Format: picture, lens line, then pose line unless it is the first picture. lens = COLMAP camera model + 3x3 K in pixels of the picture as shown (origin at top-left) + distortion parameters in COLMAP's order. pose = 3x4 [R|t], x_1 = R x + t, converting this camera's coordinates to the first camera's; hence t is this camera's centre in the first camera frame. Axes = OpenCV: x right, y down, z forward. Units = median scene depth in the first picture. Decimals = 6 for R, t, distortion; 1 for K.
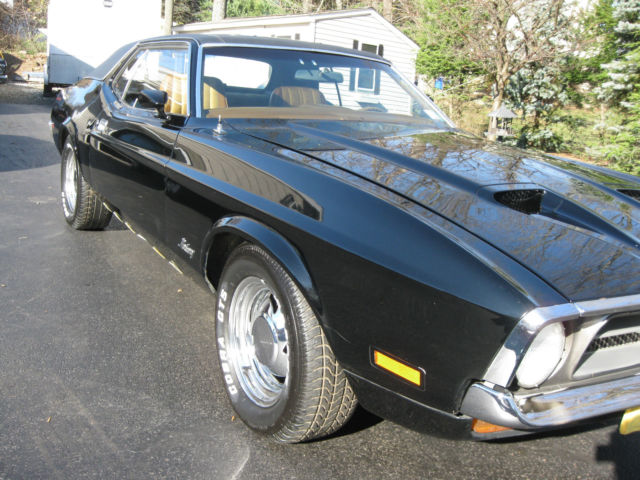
lens RADIAL K [[670.7, 0, 315.0], [0, 670.7, 239.0], [0, 0, 1]] dist [-0.095616, 0.000000]
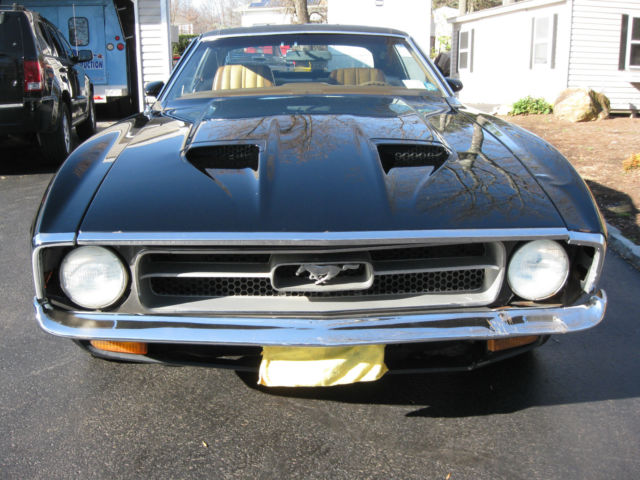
lens RADIAL K [[670.7, 0, 316.6], [0, 670.7, 240.4], [0, 0, 1]] dist [-0.095616, 0.000000]
pose [[0.864583, 0.042750, -0.500667, 0.161984], [-0.038380, 0.999082, 0.019032, 0.008409], [0.501021, 0.002761, 0.865430, 0.026060]]
